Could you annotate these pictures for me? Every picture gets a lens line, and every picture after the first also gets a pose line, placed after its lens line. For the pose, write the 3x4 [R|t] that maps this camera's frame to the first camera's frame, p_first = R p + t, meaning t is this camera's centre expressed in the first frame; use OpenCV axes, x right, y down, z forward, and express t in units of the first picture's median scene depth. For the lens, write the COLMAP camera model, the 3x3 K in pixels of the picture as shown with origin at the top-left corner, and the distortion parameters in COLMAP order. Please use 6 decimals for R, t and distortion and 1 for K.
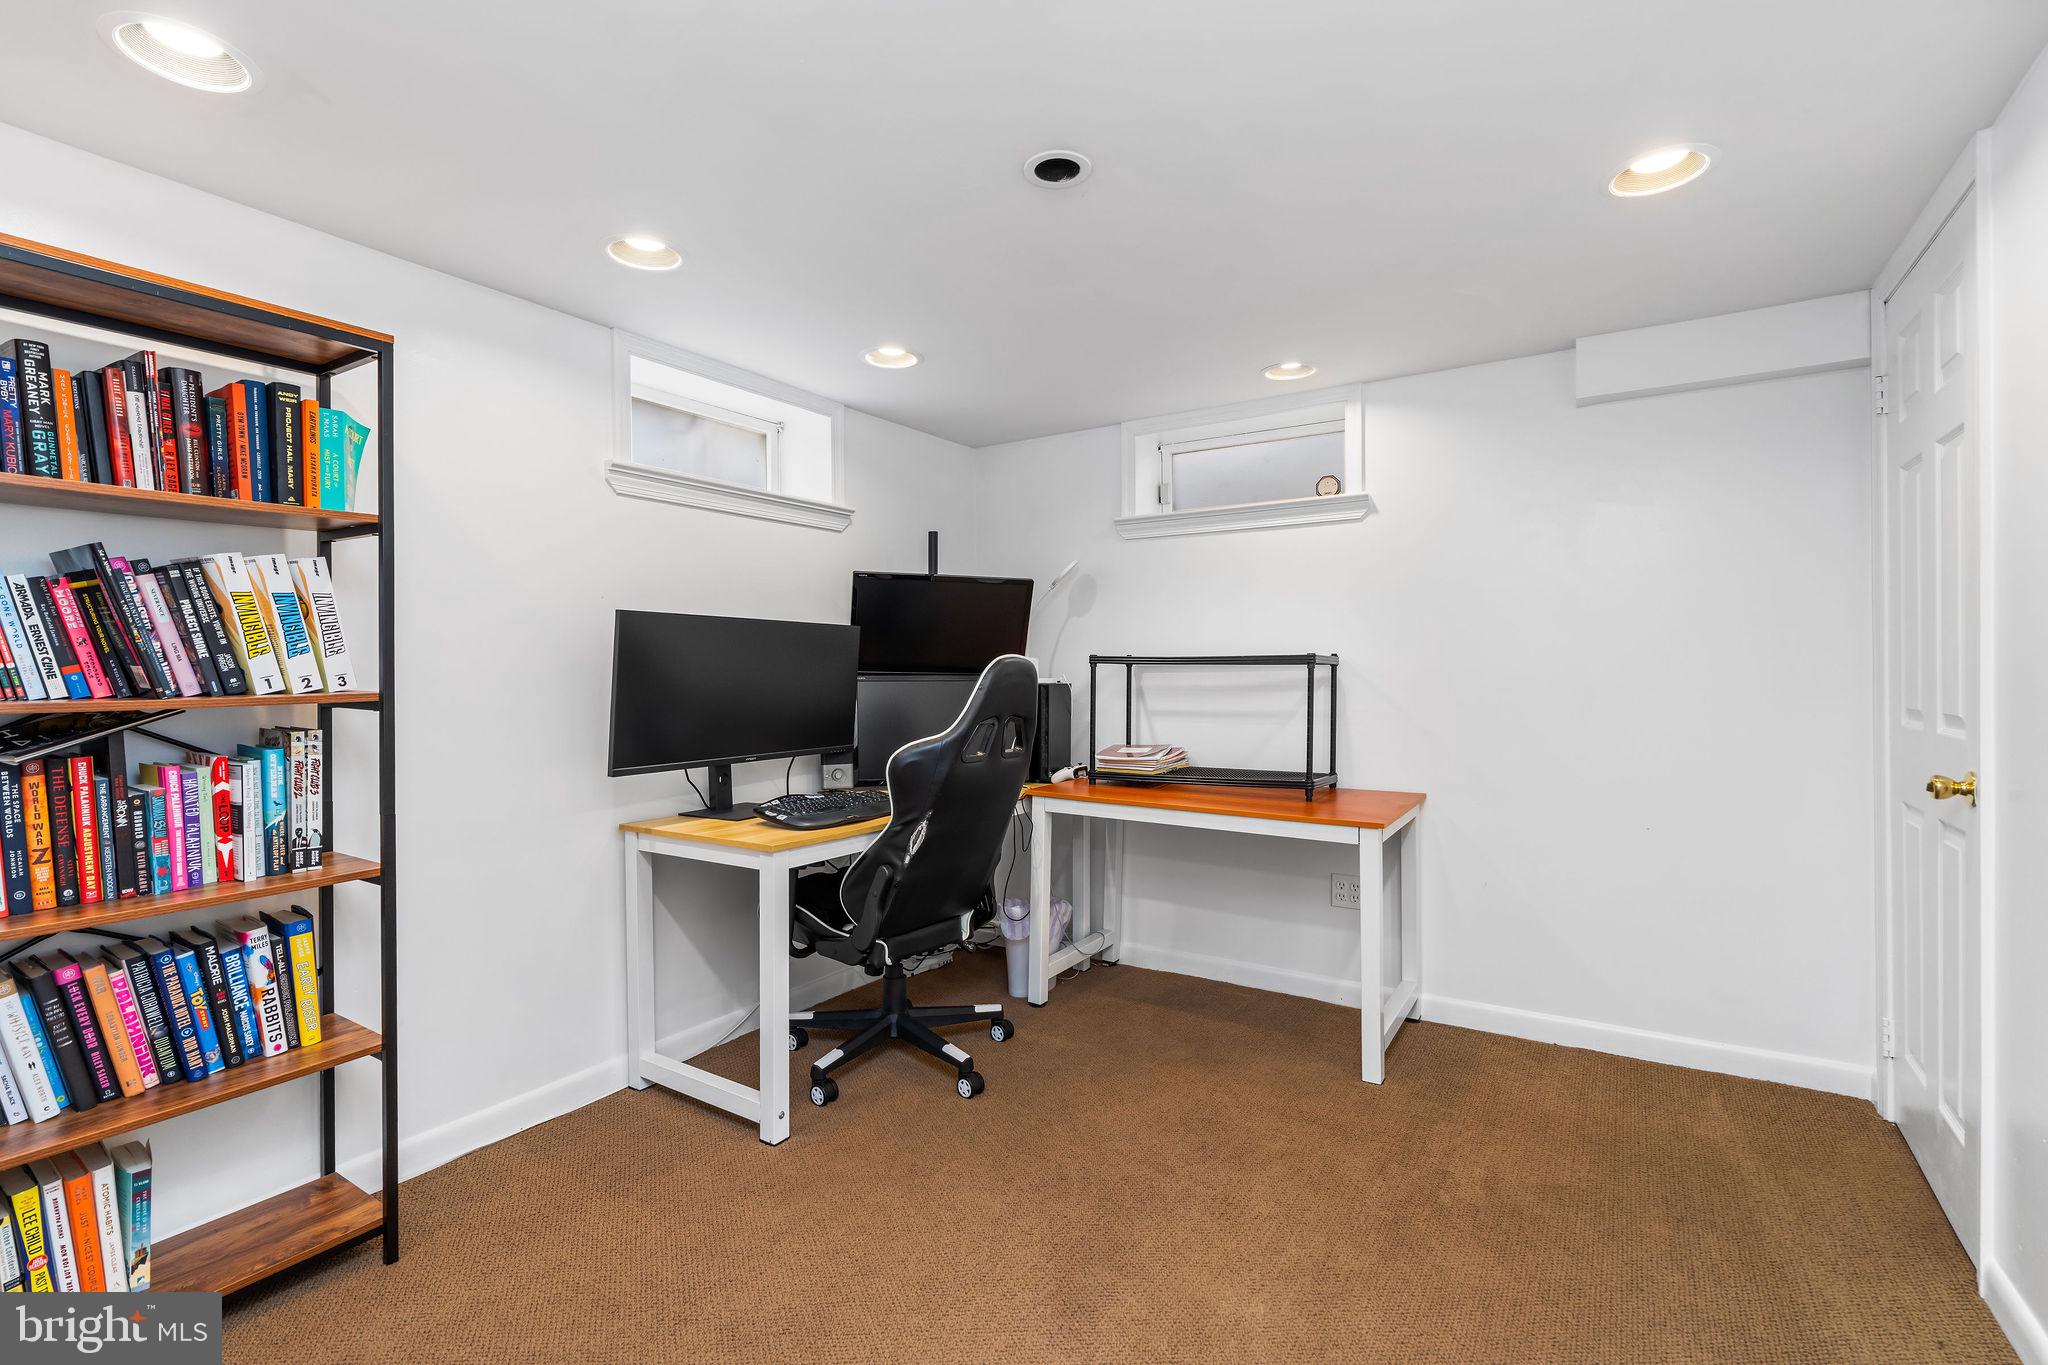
lens RADIAL K [[929.0, 0, 1014.0], [0, 929.0, 680.1], [0, 0, 1]] dist [-0.002203, 0.000290]
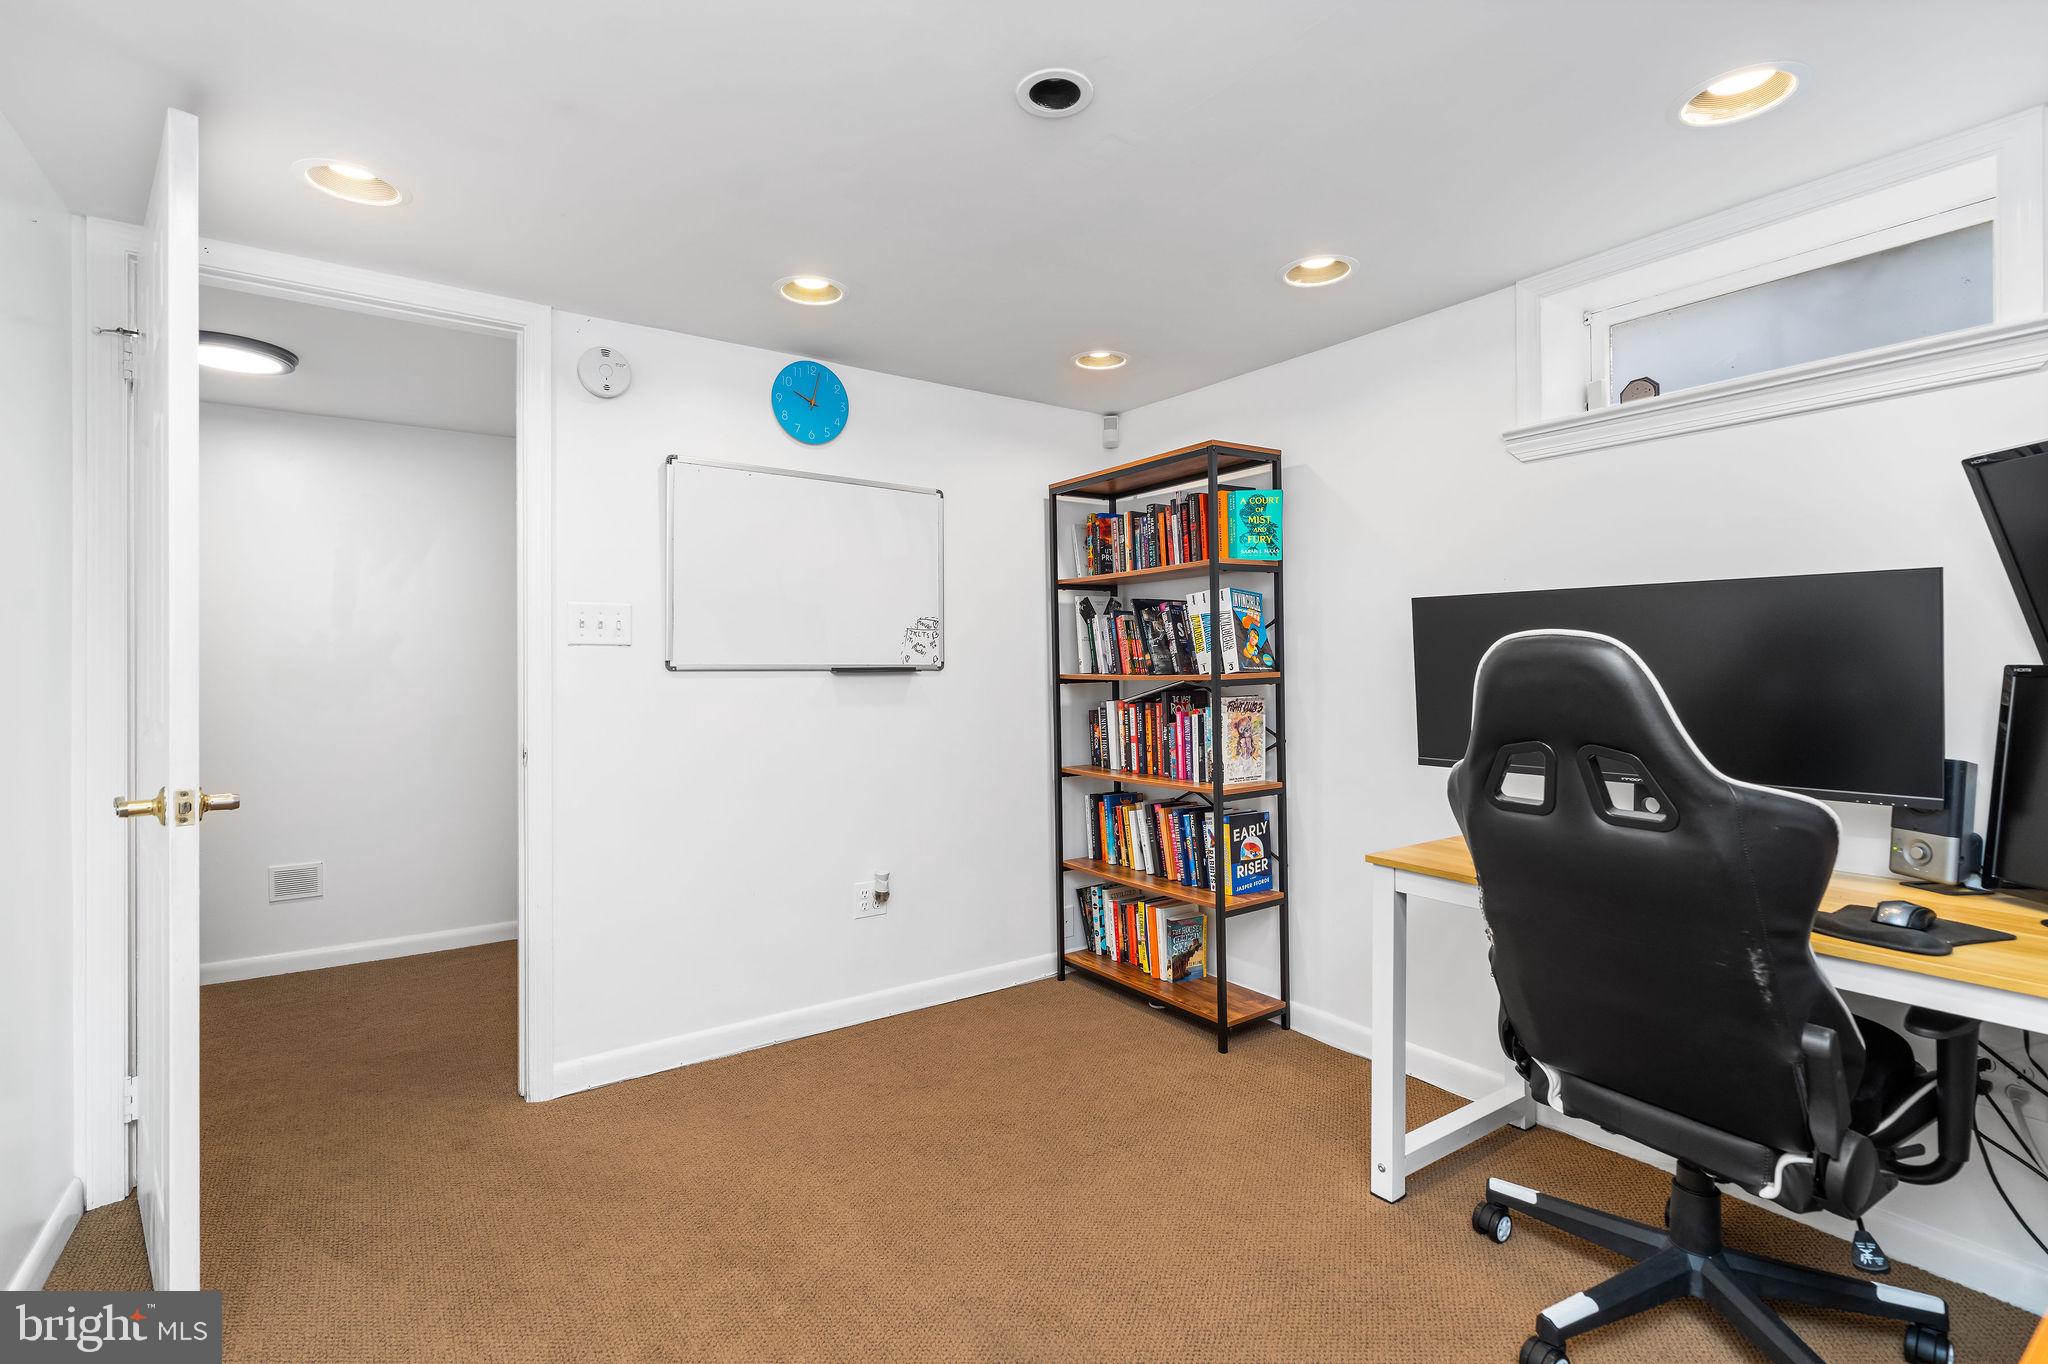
lens RADIAL K [[929.0, 0, 1014.0], [0, 929.0, 679.6], [0, 0, 1]] dist [-0.002203, 0.000290]
pose [[-0.382532, 0.018110, -0.923765, 0.934675], [-0.005559, 0.999745, 0.021901, -0.010563], [0.923925, 0.013513, -0.382334, 1.384403]]
